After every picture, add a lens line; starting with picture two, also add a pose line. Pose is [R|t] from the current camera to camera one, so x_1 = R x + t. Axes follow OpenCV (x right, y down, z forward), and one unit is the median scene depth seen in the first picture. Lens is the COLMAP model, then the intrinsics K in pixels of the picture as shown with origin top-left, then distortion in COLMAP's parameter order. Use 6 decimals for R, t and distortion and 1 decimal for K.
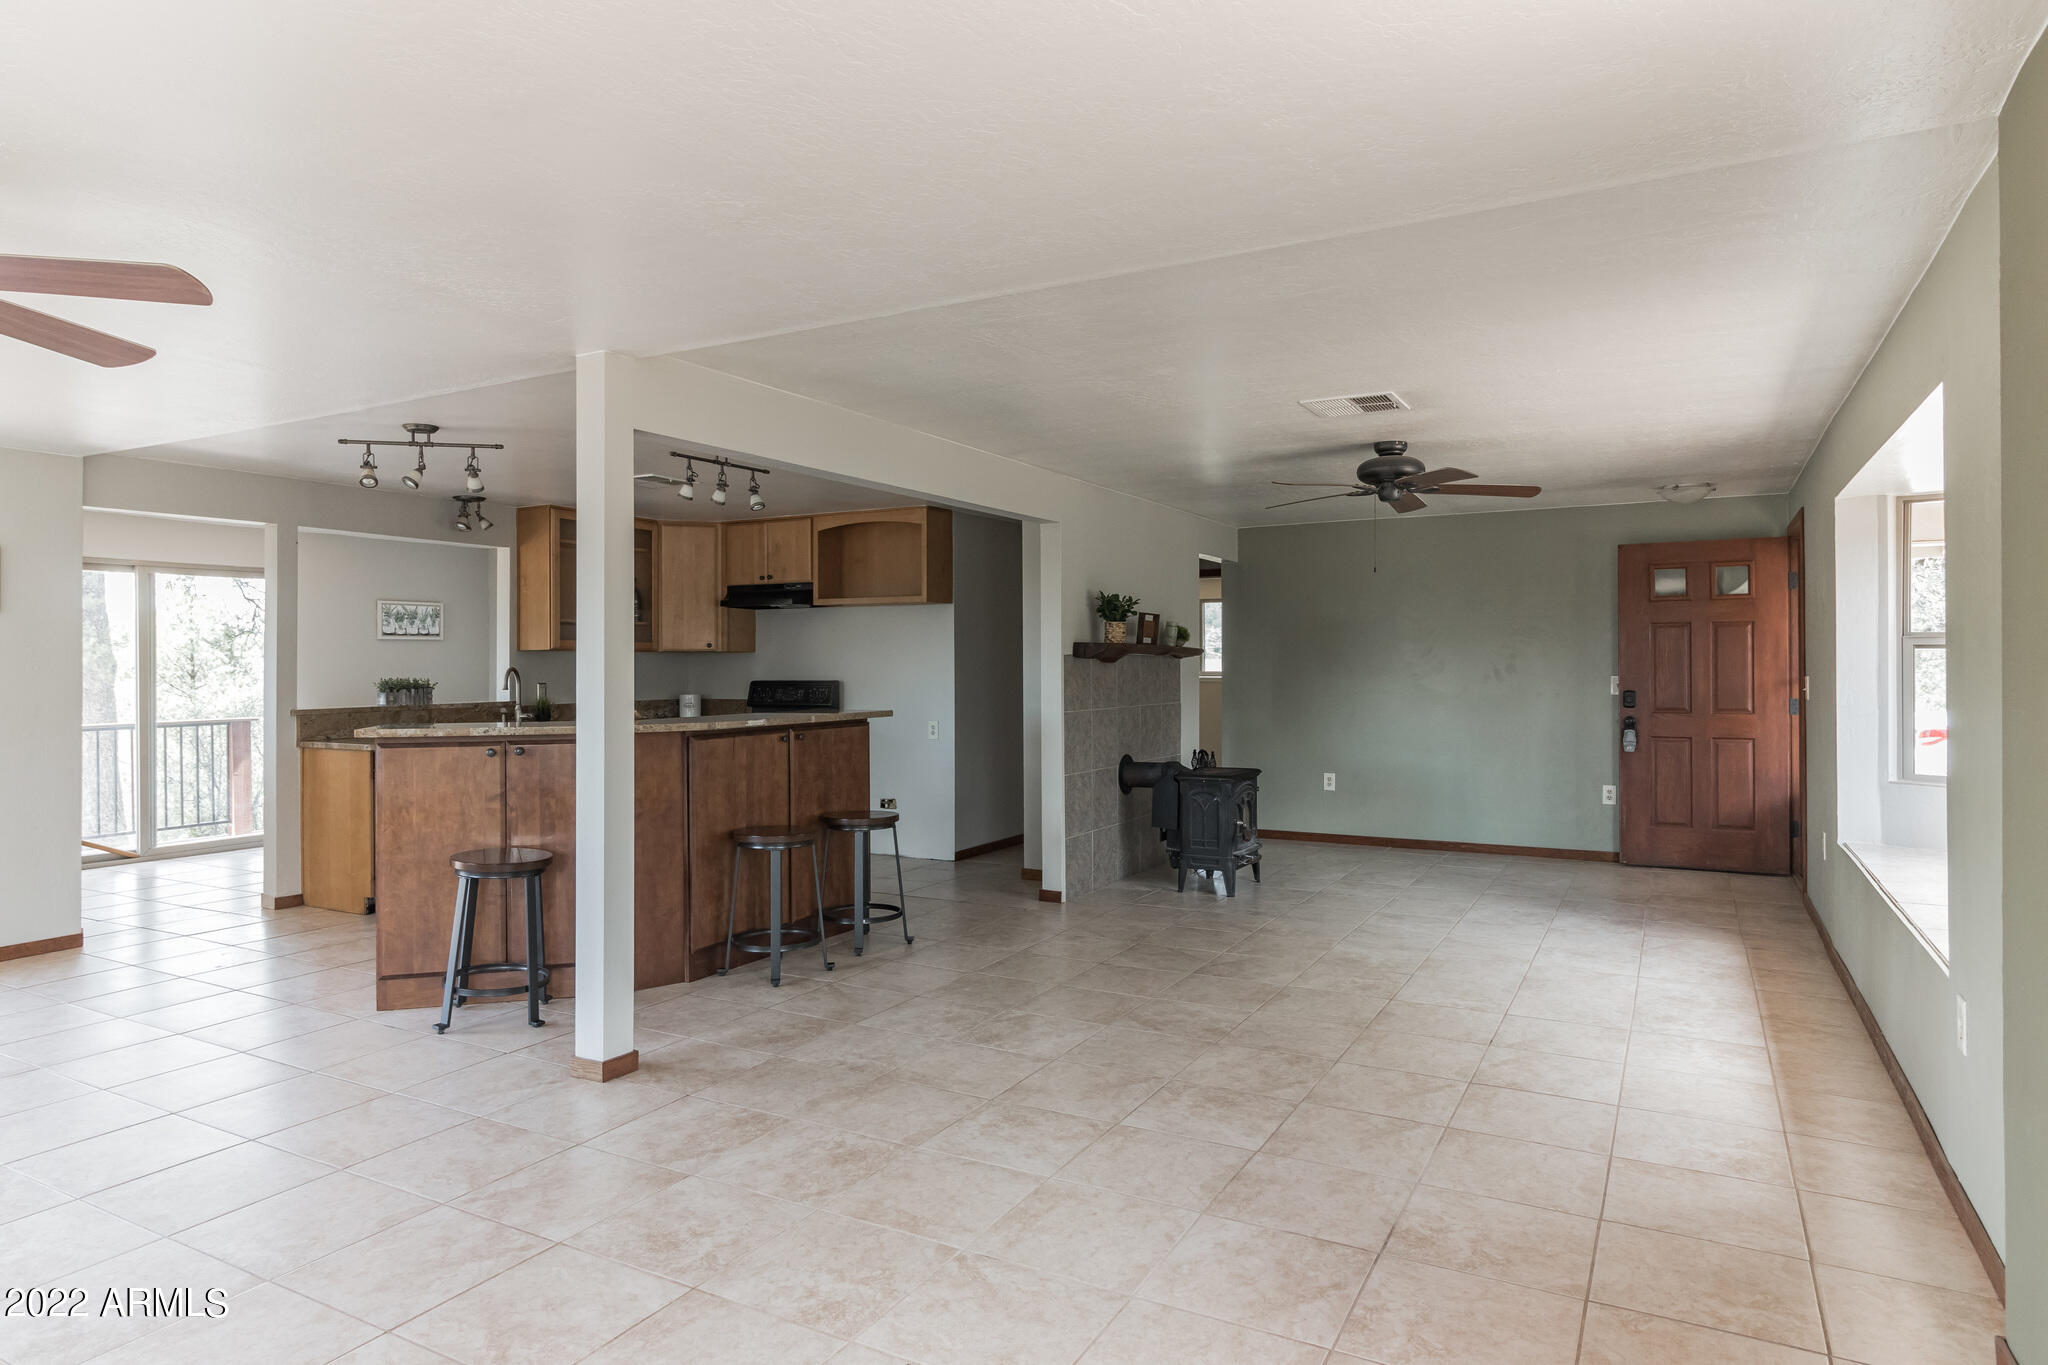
lens RADIAL K [[1216.8, 0, 1051.4], [0, 1216.8, 669.9], [0, 0, 1]] dist [0.004499, -0.000269]
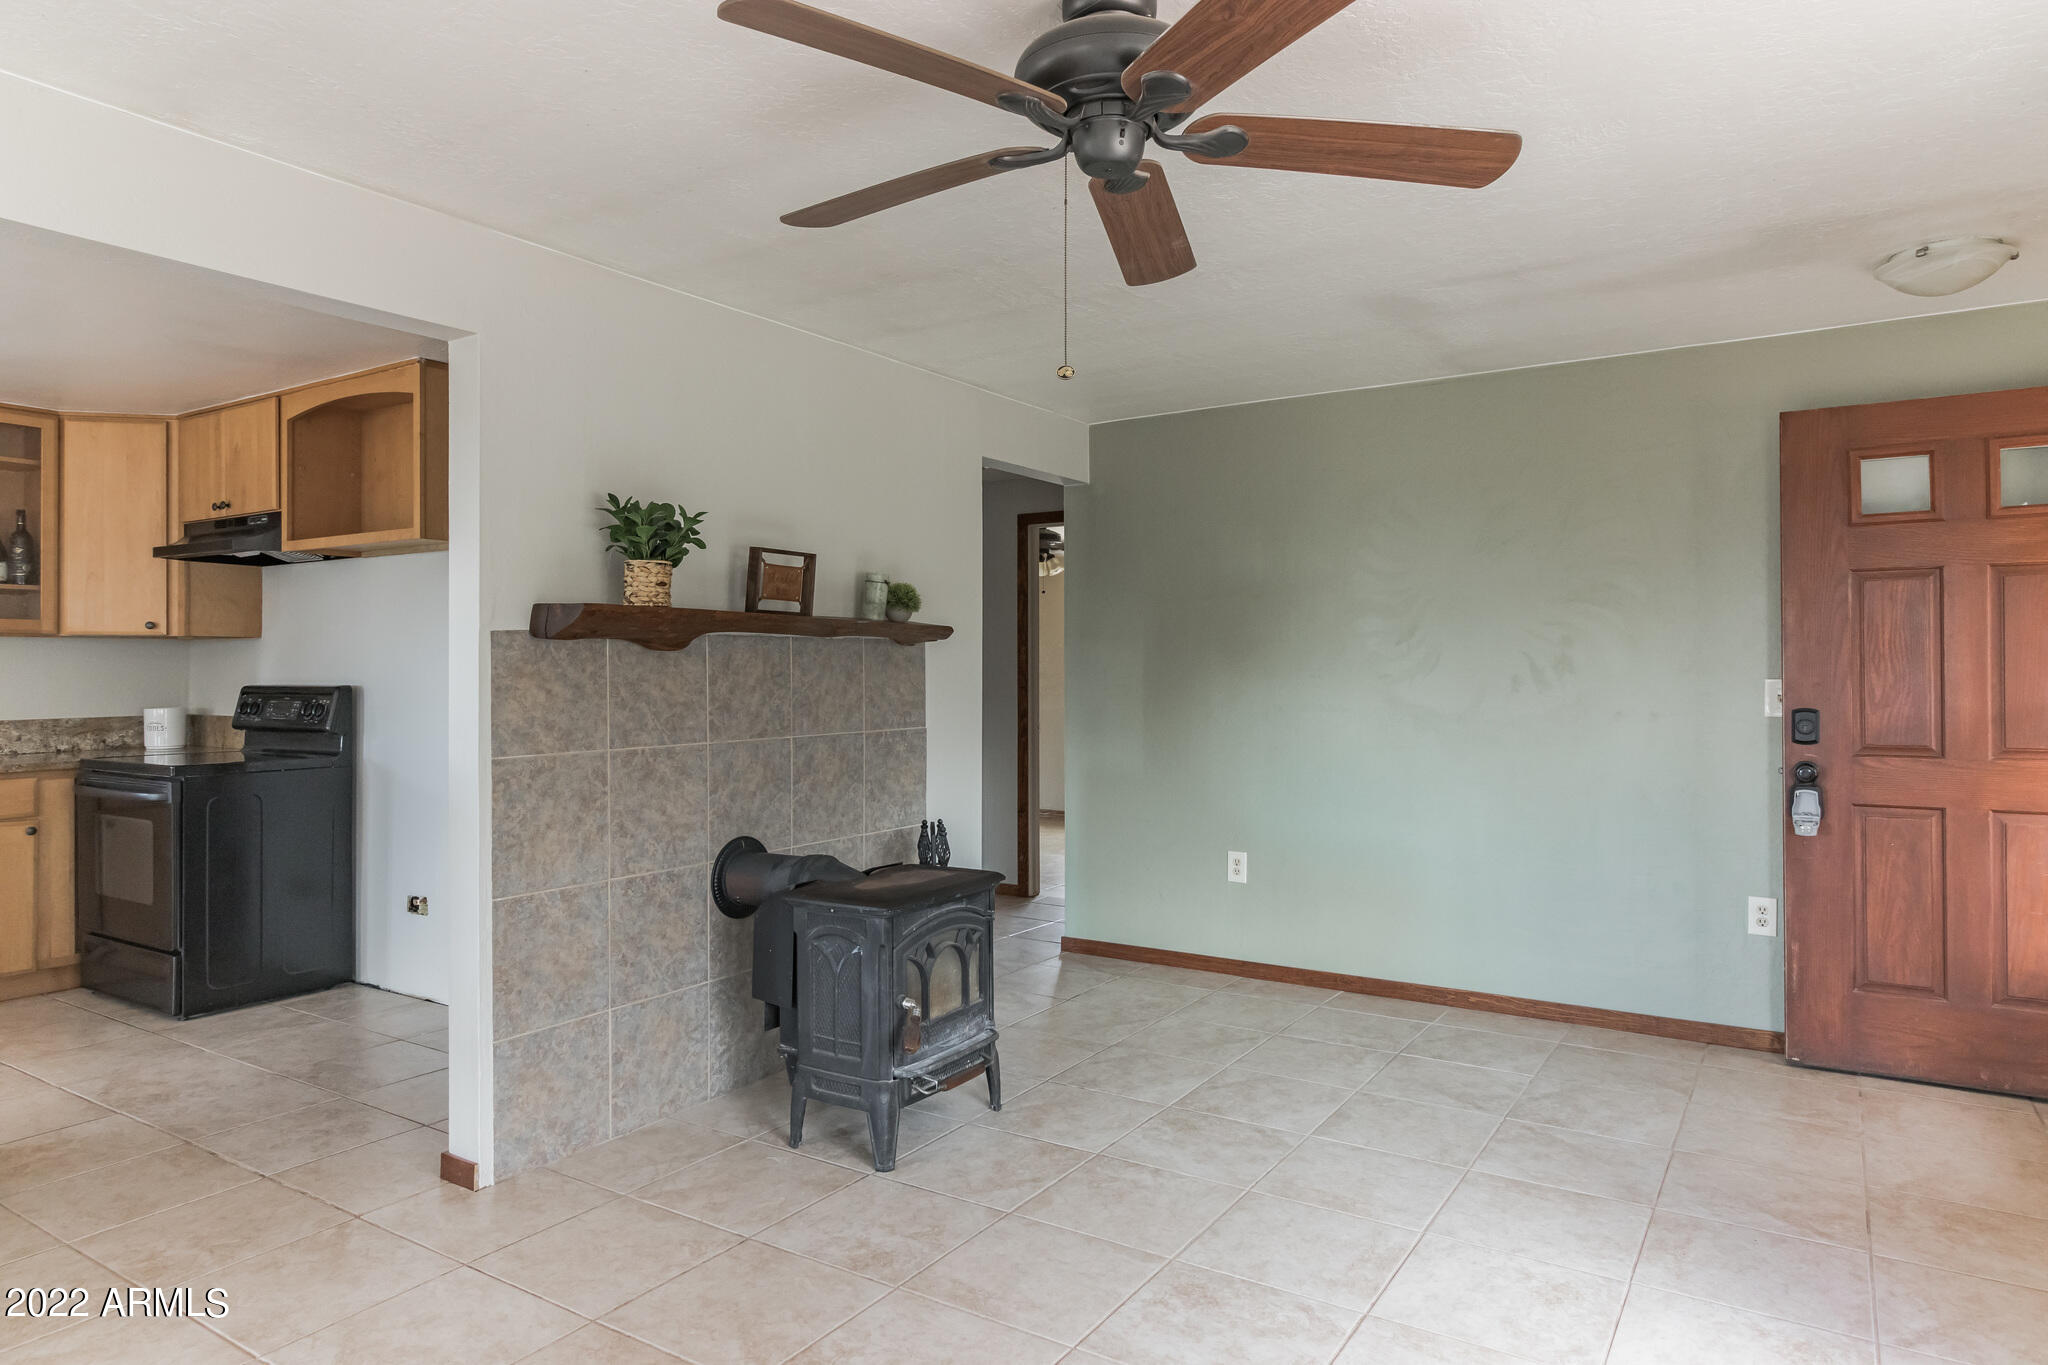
lens RADIAL K [[1216.8, 0, 1051.4], [0, 1216.8, 669.9], [0, 0, 1]] dist [0.004499, -0.000269]
pose [[0.996221, 0.000167, -0.086855, 0.217116], [-0.000420, 0.999996, -0.002890, 0.002881], [0.086854, 0.002916, 0.996217, 0.490013]]
